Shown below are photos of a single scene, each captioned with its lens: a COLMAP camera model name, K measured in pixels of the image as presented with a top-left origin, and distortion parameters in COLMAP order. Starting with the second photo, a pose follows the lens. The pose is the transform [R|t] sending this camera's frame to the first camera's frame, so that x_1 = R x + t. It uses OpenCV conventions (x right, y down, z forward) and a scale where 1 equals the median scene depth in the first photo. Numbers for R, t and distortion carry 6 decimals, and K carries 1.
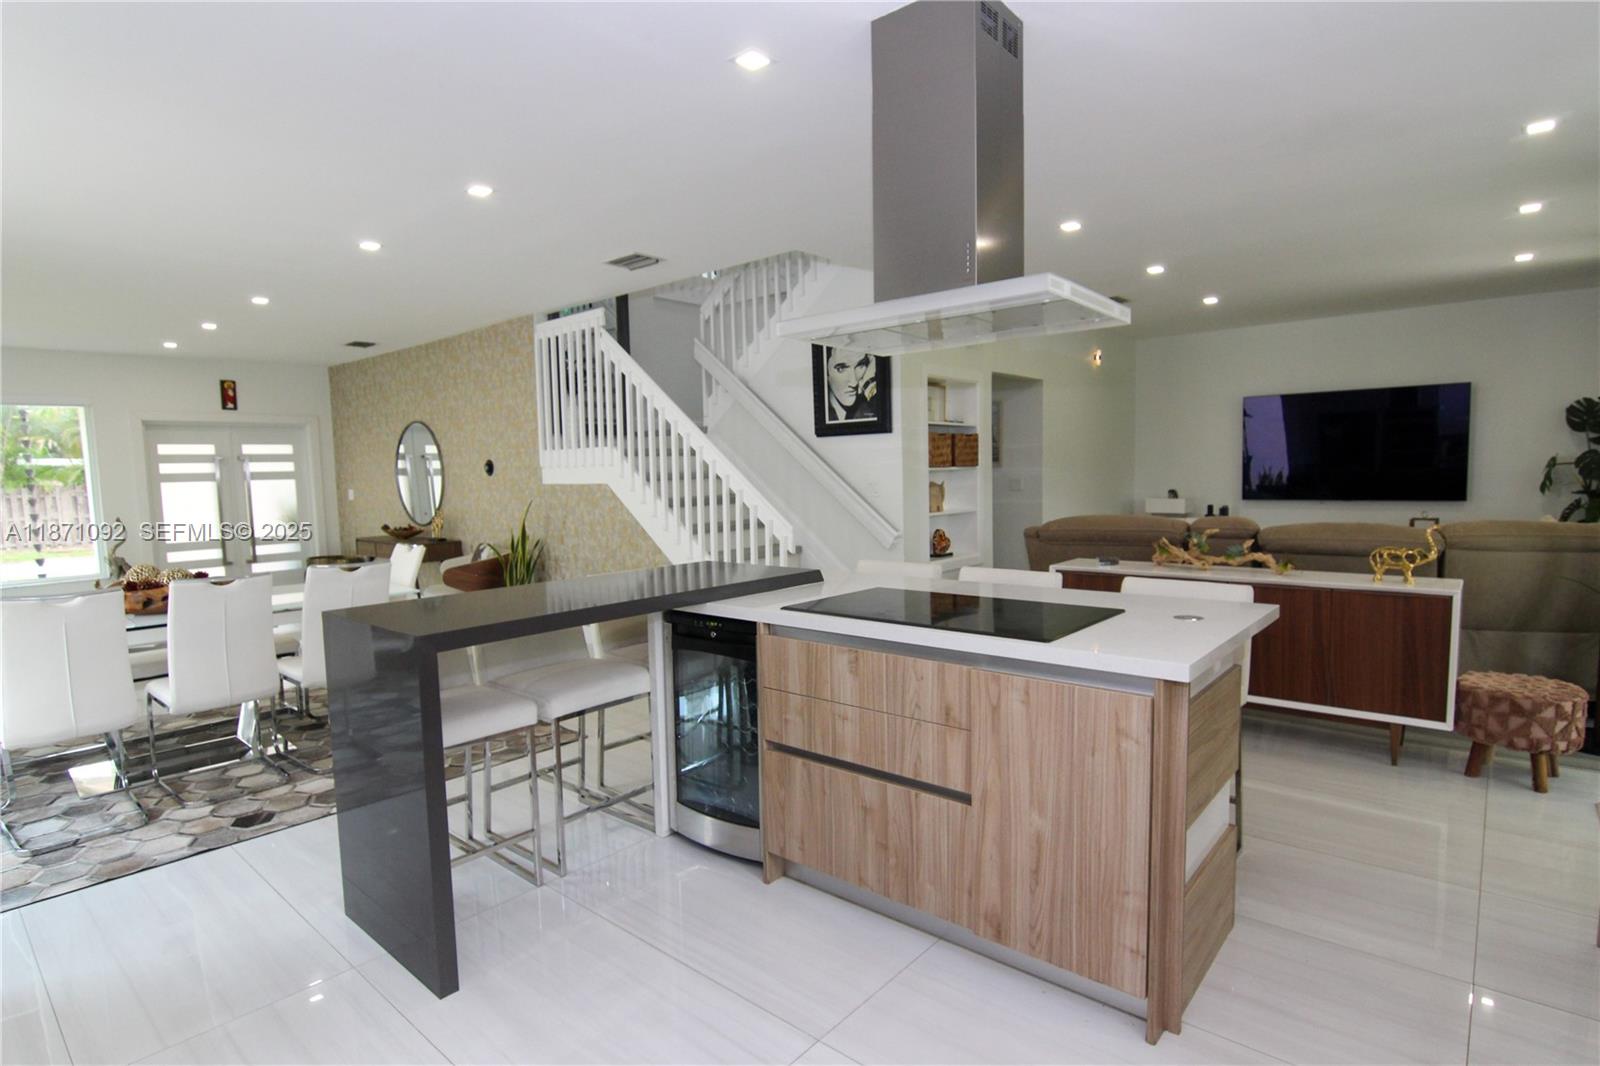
lens RADIAL K [[819.2, 0, 800.3], [0, 819.2, 536.9], [0, 0, 1]] dist [-0.013338, -0.006844]
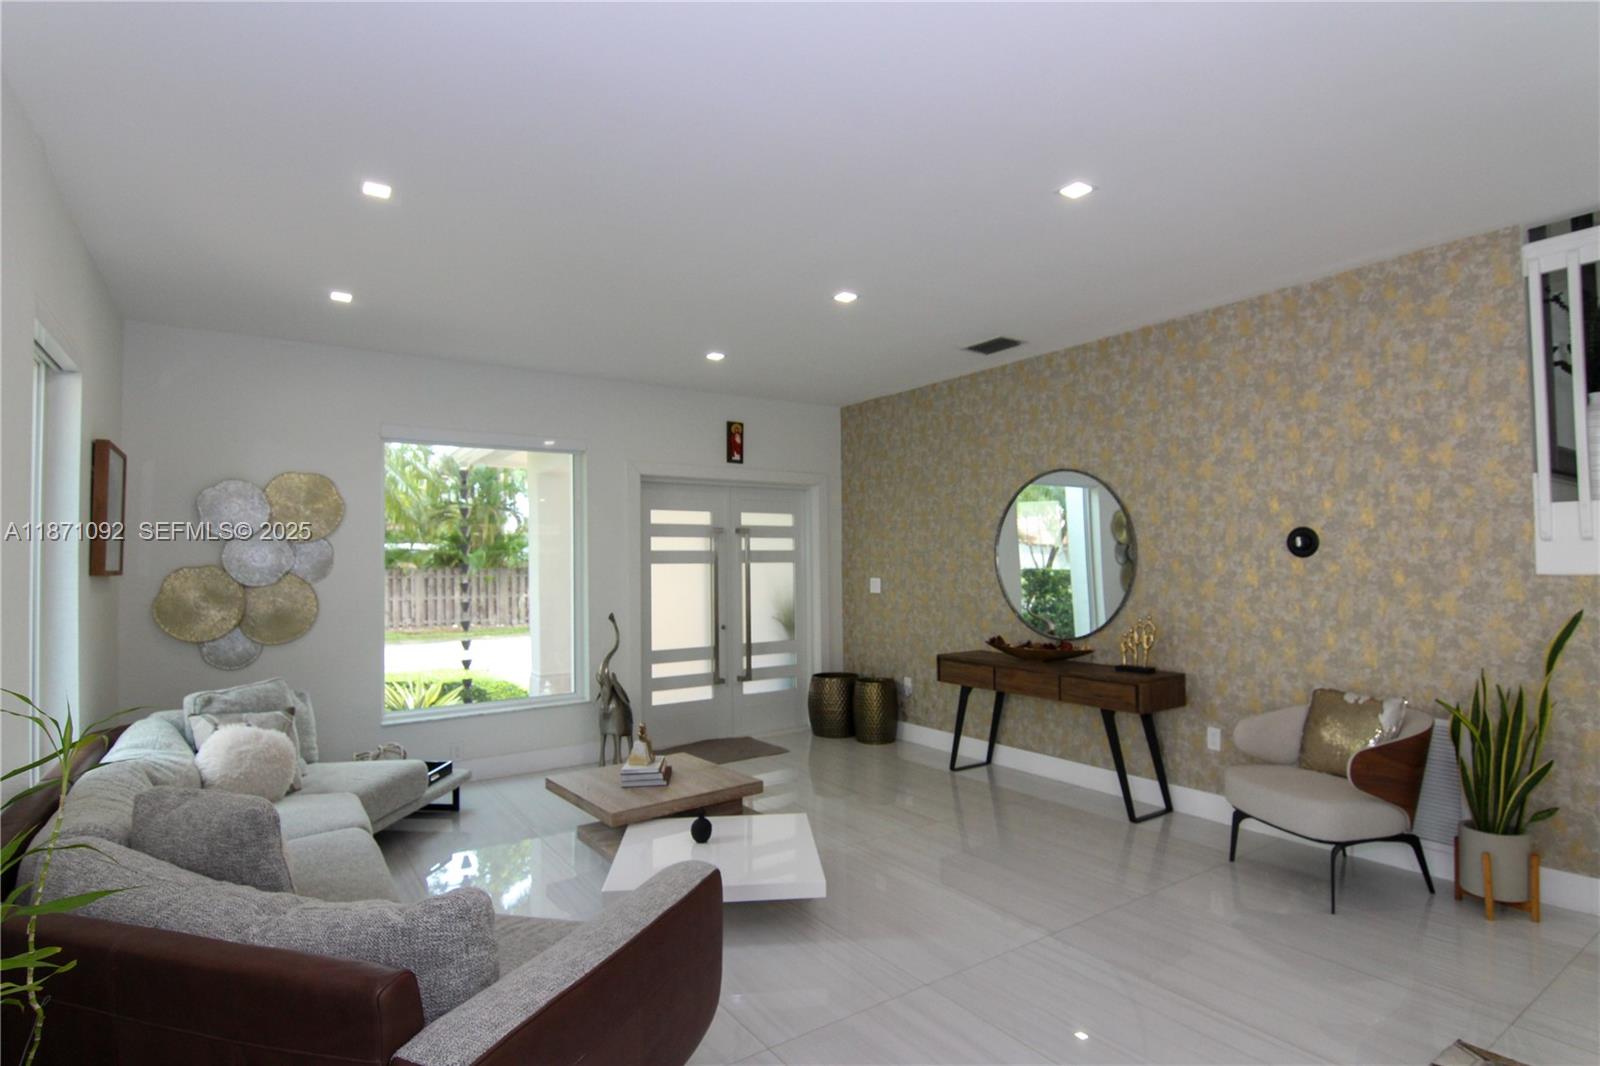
lens RADIAL K [[819.2, 0, 804.1], [0, 819.2, 537.0], [0, 0, 1]] dist [-0.013338, -0.006844]
pose [[0.965469, 0.003635, -0.260494, -0.453407], [-0.033037, 0.993539, -0.108581, -0.016076], [0.258416, 0.113437, 0.959350, 0.333179]]
